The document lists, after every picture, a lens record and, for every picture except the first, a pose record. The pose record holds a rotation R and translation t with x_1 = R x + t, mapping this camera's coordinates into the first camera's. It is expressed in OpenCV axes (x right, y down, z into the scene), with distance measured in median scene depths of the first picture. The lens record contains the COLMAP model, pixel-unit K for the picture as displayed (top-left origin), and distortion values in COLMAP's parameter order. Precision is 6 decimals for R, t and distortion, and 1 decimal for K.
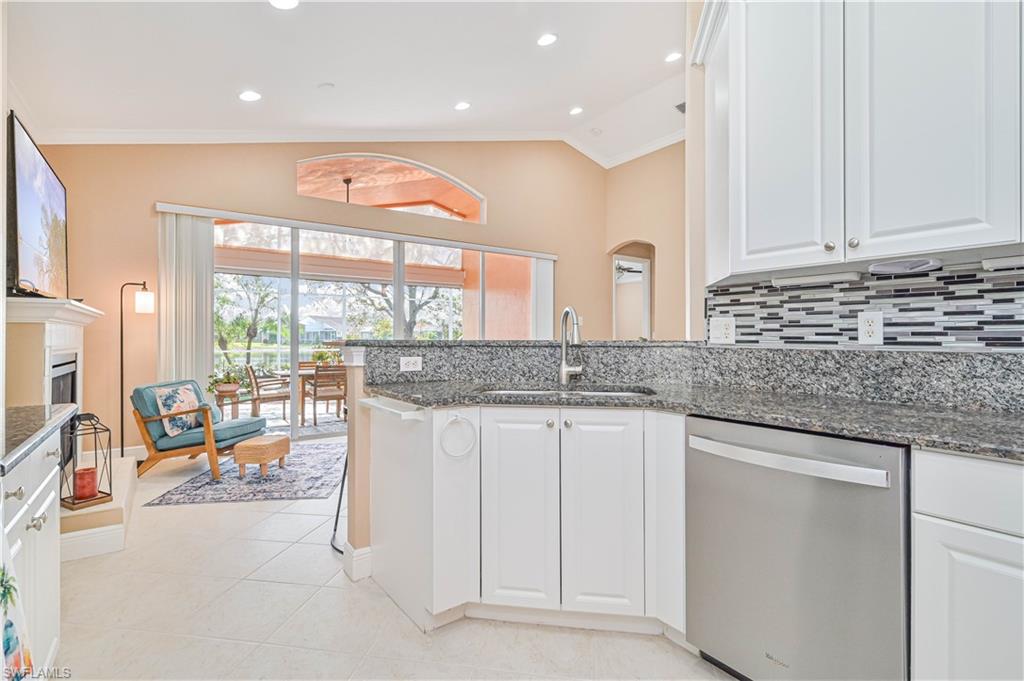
lens RADIAL K [[481.6, 0, 519.0], [0, 481.6, 336.8], [0, 0, 1]] dist [-0.000514, 0.000779]
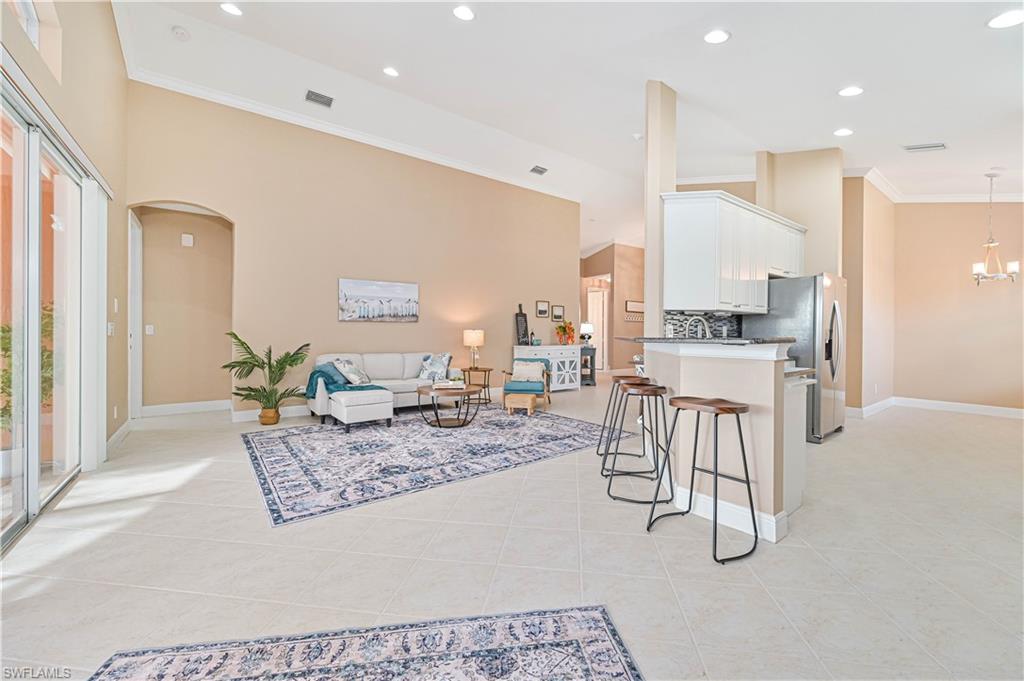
lens RADIAL K [[406.4, 0, 511.8], [0, 406.4, 335.1], [0, 0, 1]] dist [-0.001502, 0.000804]
pose [[-0.009705, -0.005068, 0.999940, -1.234918], [-0.005316, 0.999973, 0.005017, -0.000970], [-0.999939, -0.005267, -0.009732, 1.546371]]
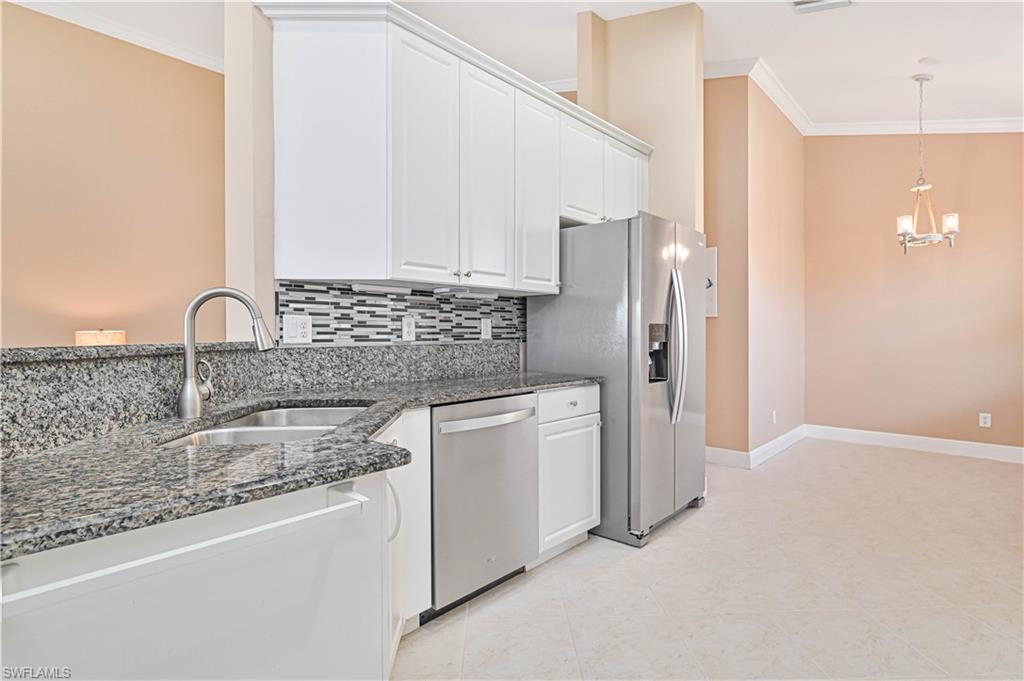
lens RADIAL K [[510.9, 0, 517.3], [0, 510.9, 335.6], [0, 0, 1]] dist [0.005626, 0.001477]
pose [[-0.194828, -0.002987, 0.980833, -0.565305], [0.004884, 0.999980, 0.004016, -0.002381], [-0.980825, 0.005573, -0.194809, 0.699869]]
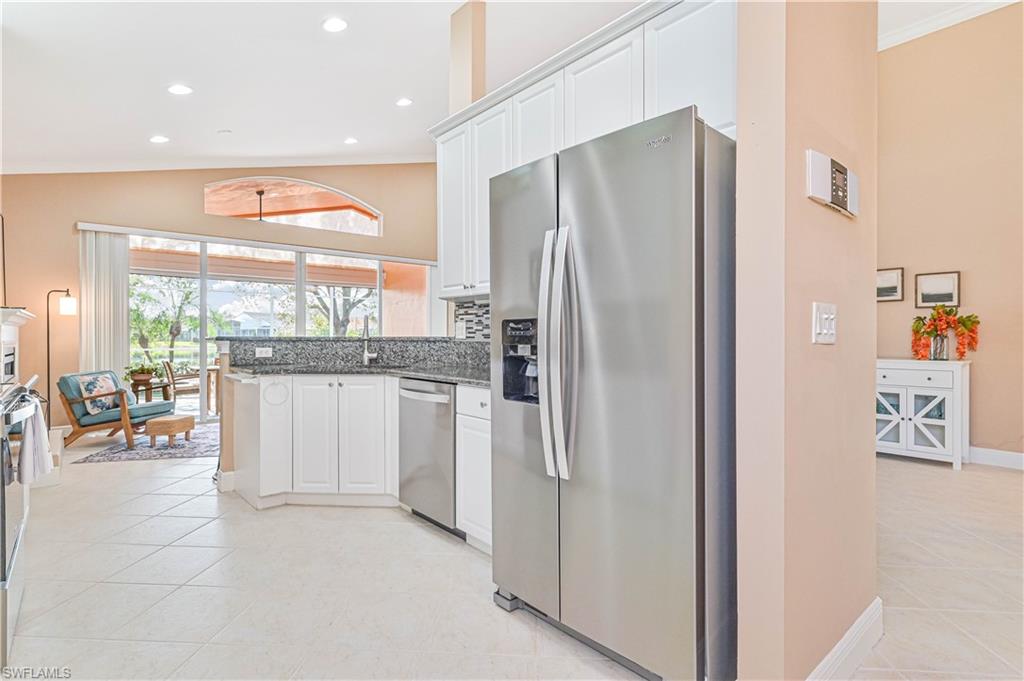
lens RADIAL K [[510.9, 0, 519.0], [0, 510.9, 336.3], [0, 0, 1]] dist [0.005626, 0.001477]
pose [[0.997074, -0.000844, 0.076443, 0.437275], [0.000648, 0.999996, 0.002591, 0.002190], [-0.076445, -0.002534, 0.997071, -0.644582]]
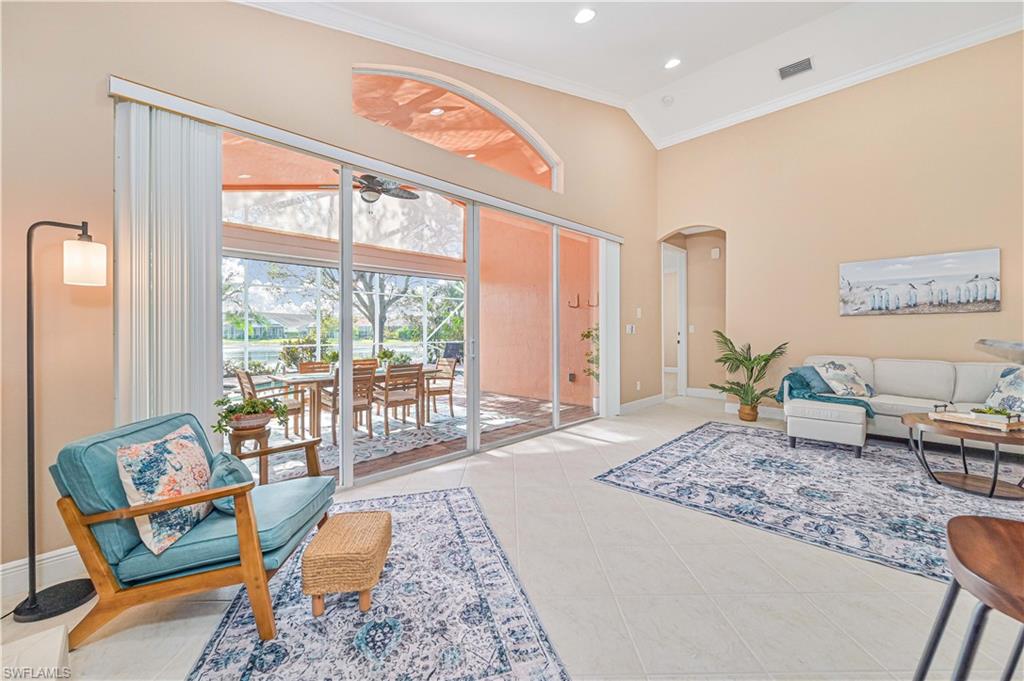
lens RADIAL K [[406.4, 0, 514.1], [0, 406.4, 330.3], [0, 0, 1]] dist [-0.001502, 0.000804]
pose [[0.986399, -0.003561, 0.164329, -0.712732], [0.003813, 0.999992, -0.001219, -0.000661], [-0.164323, 0.001829, 0.986405, 0.894362]]
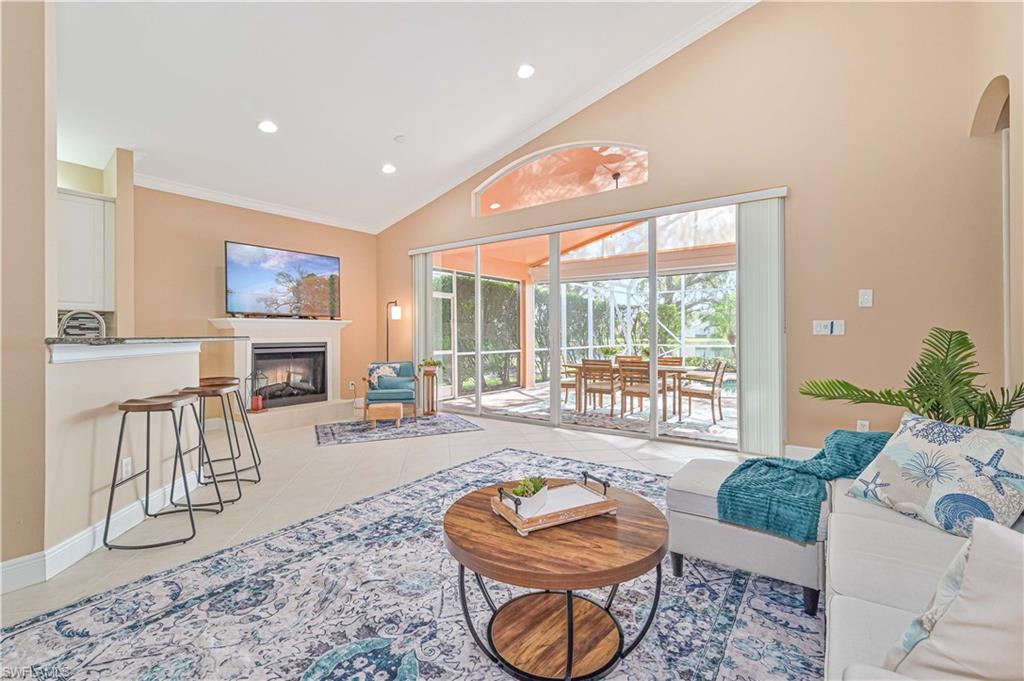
lens RADIAL K [[446.6, 0, 512.8], [0, 446.6, 332.0], [0, 0, 1]] dist [-0.002869, -0.000146]
pose [[0.309387, -0.006647, -0.950913, 1.425780], [0.006571, 0.999967, -0.004852, 0.008565], [0.950913, -0.004747, 0.309421, 1.576115]]
